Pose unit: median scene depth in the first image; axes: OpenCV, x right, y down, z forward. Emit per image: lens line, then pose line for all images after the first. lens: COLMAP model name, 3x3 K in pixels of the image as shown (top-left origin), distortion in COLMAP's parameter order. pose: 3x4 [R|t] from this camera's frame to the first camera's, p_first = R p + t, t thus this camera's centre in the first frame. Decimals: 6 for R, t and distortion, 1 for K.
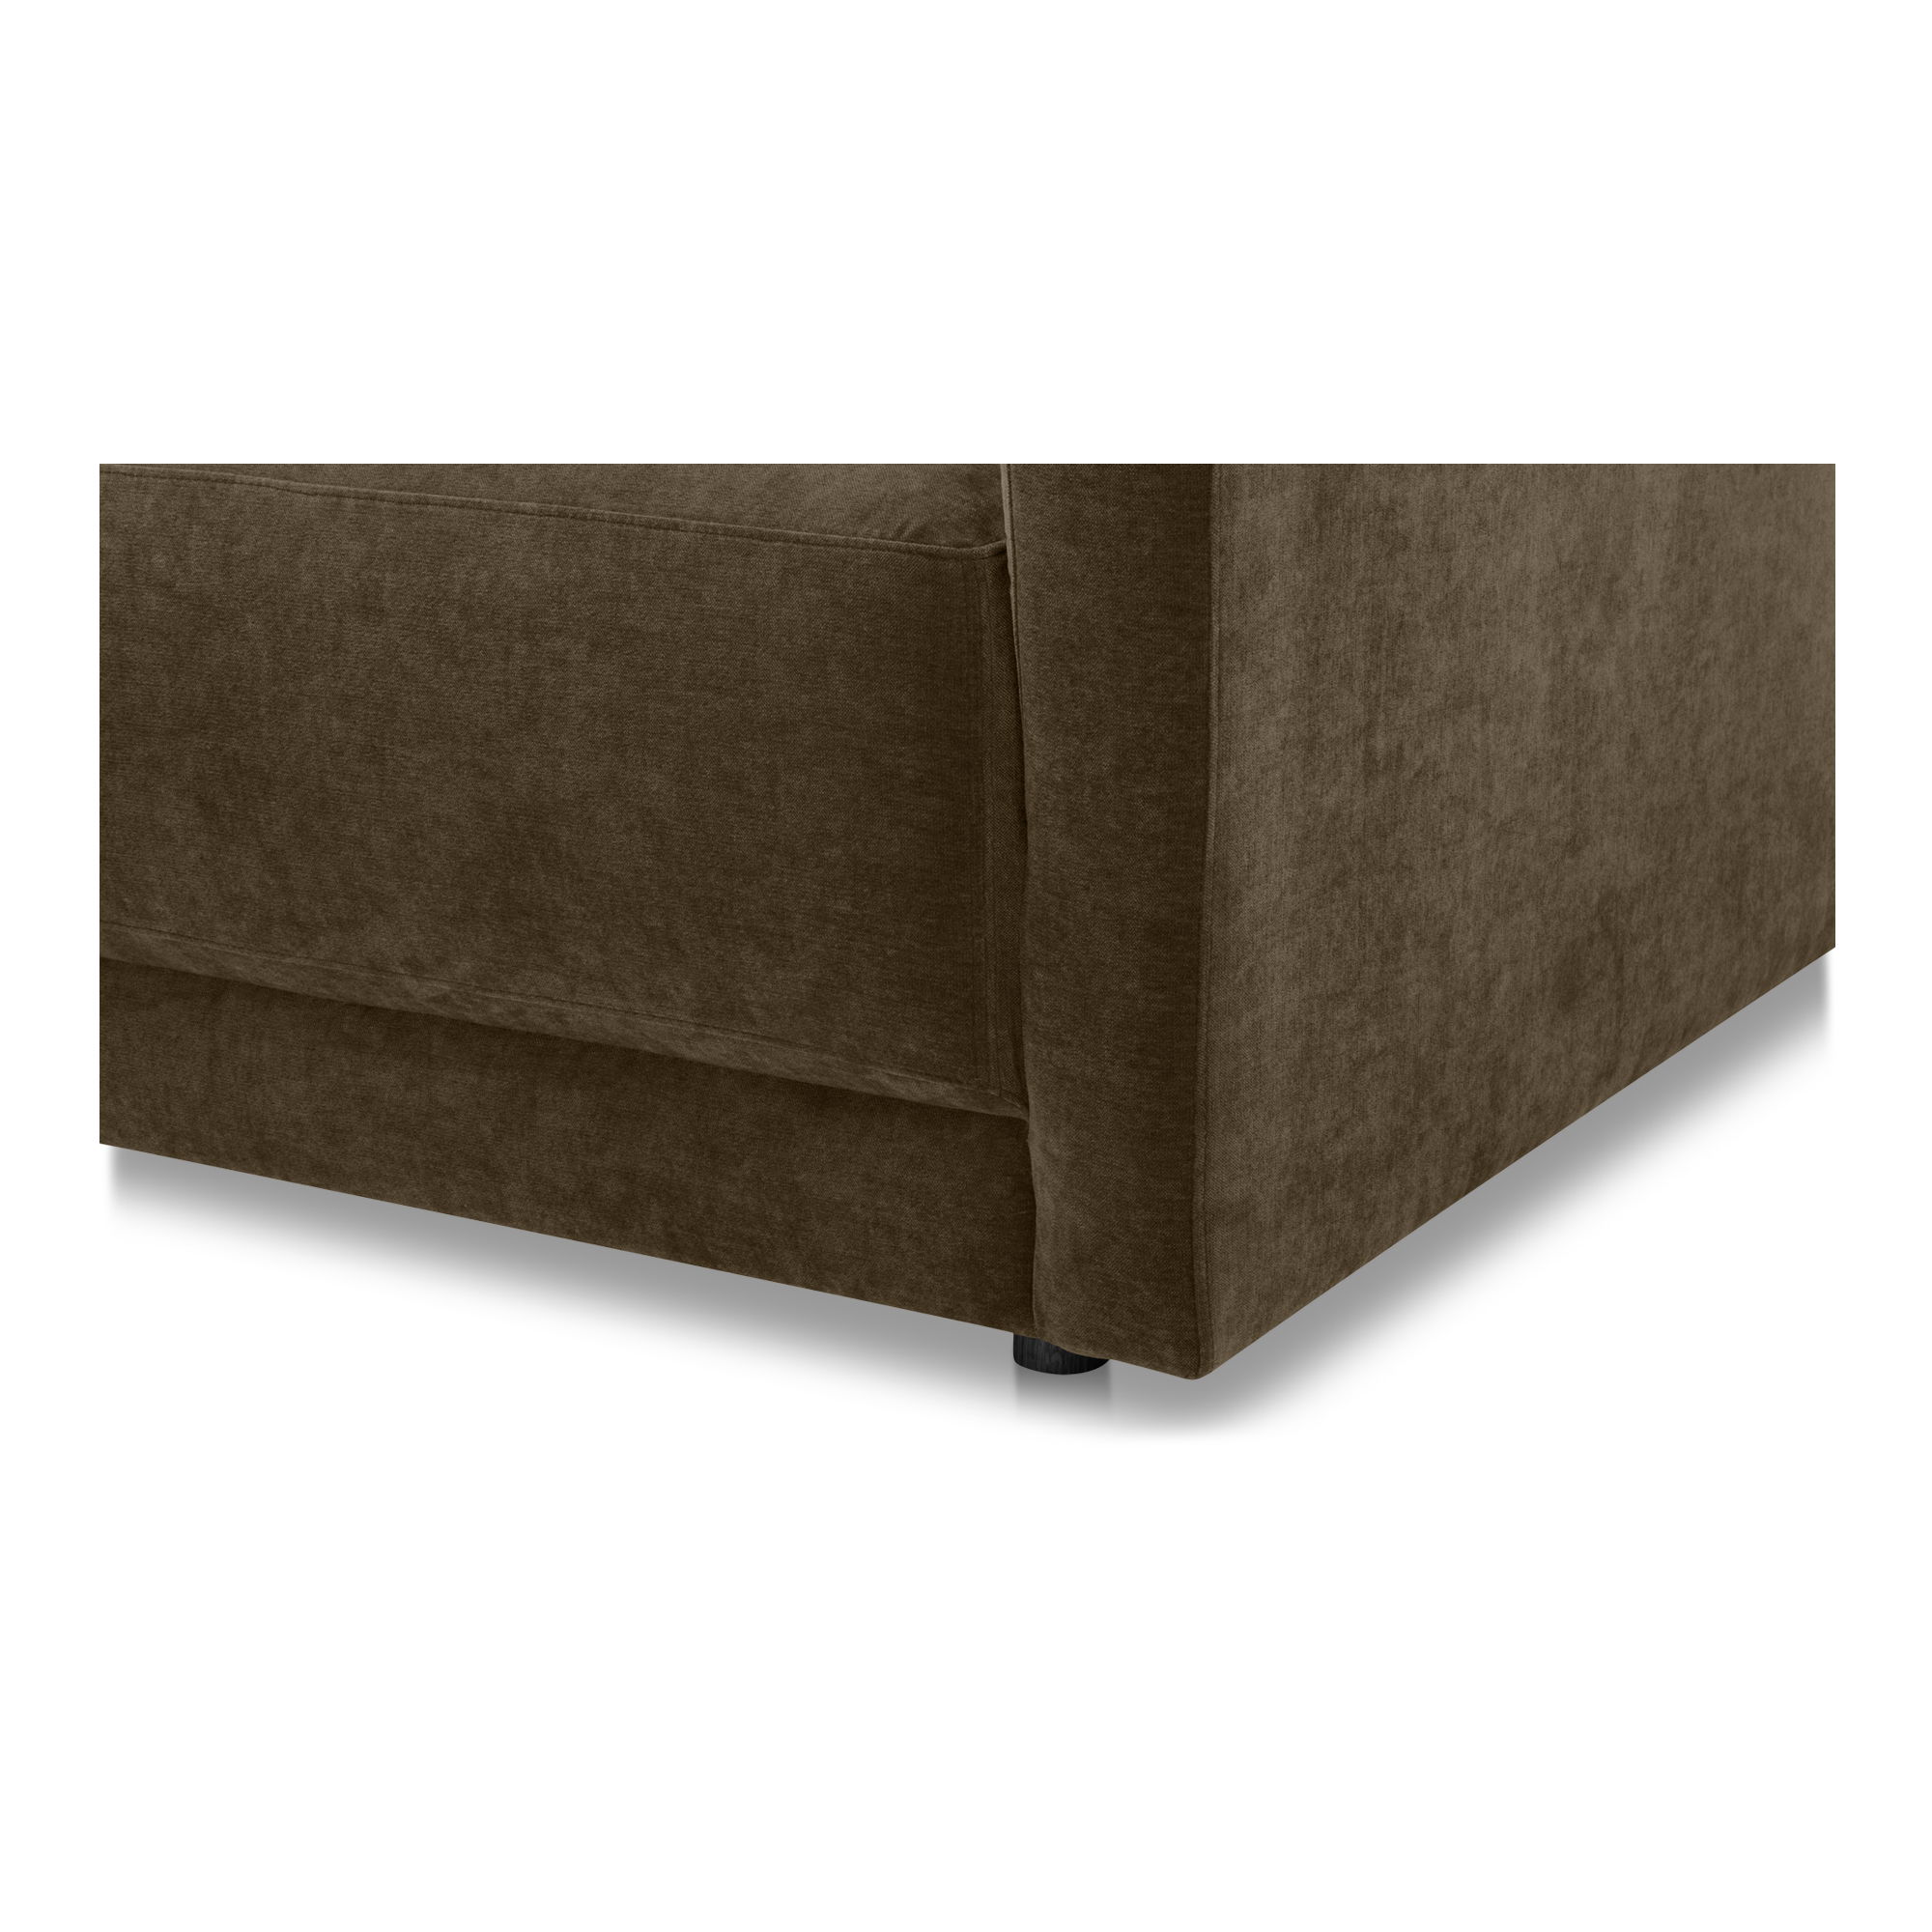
lens RADIAL K [[3156.7, 0, 900.3], [0, 3156.7, 965.4], [0, 0, 1]] dist [0.055423, 0.113707]
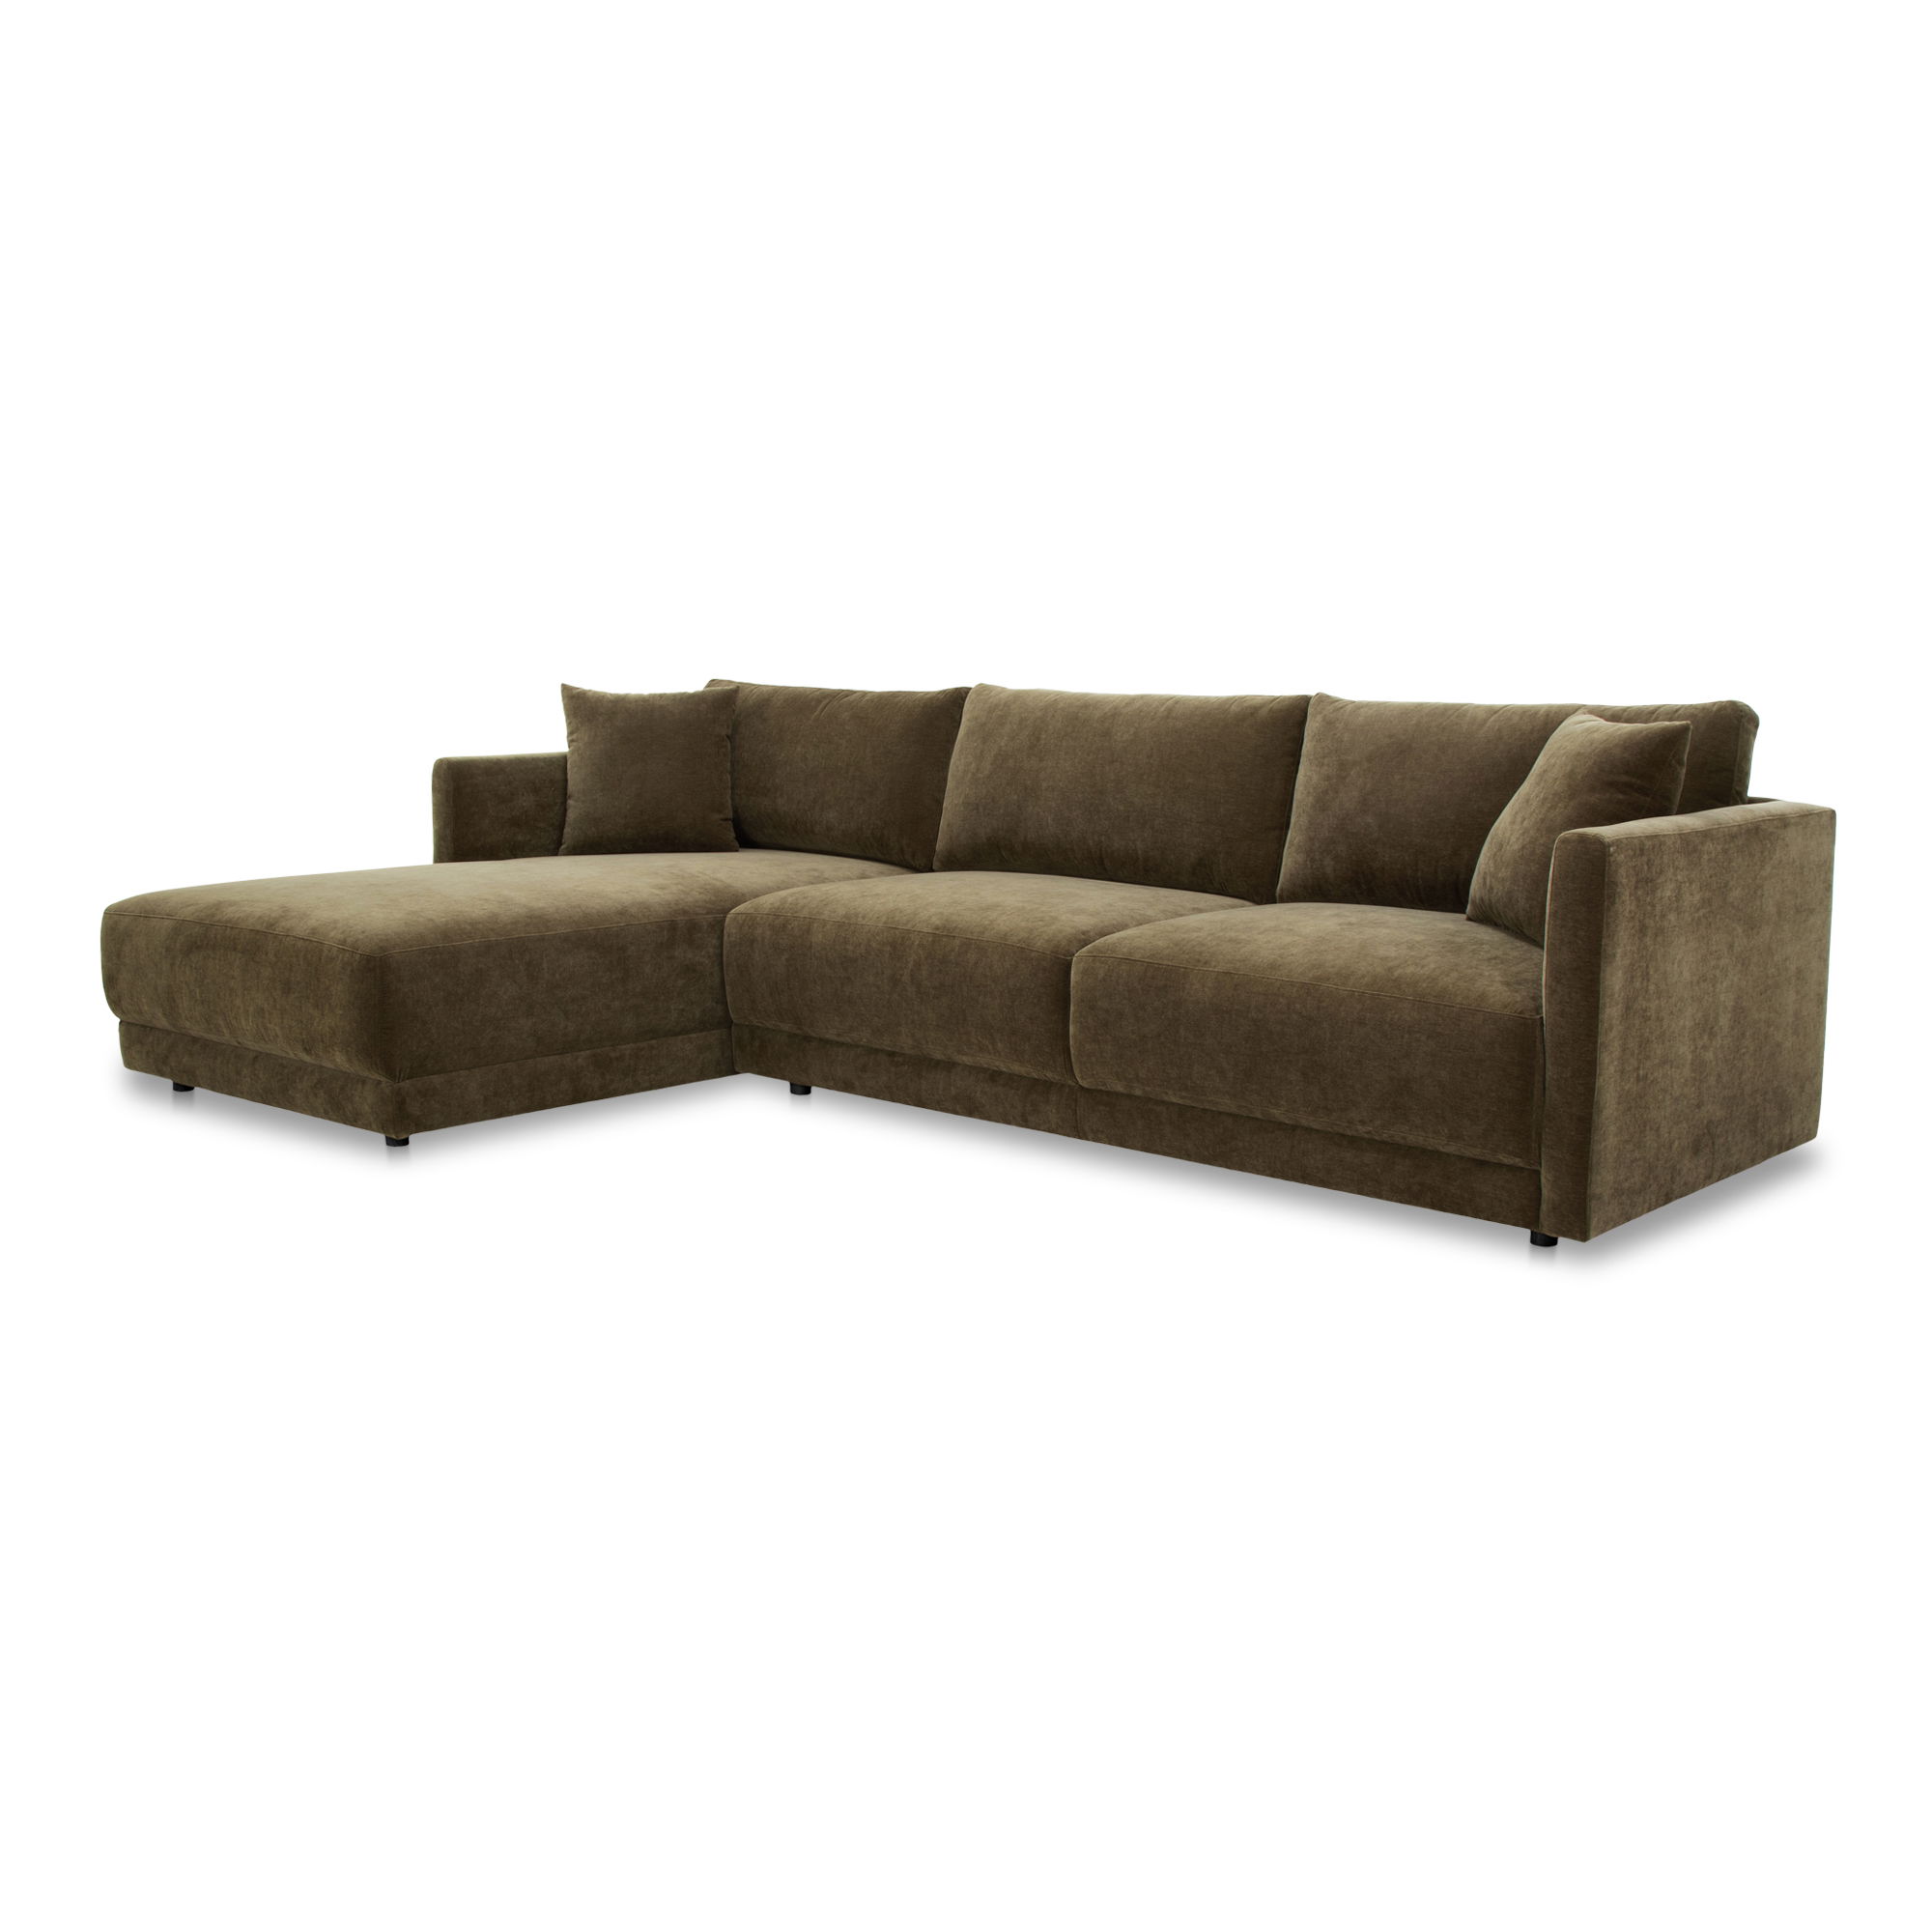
lens RADIAL K [[2563.9, 0, 966.0], [0, 2563.9, 966.0], [0, 0, 1]] dist [-0.028376, -0.012930]
pose [[0.993019, 0.043744, -0.109541, -0.292674], [-0.054763, 0.993509, -0.099700, 0.139285], [0.104469, 0.105003, 0.988969, -1.939981]]
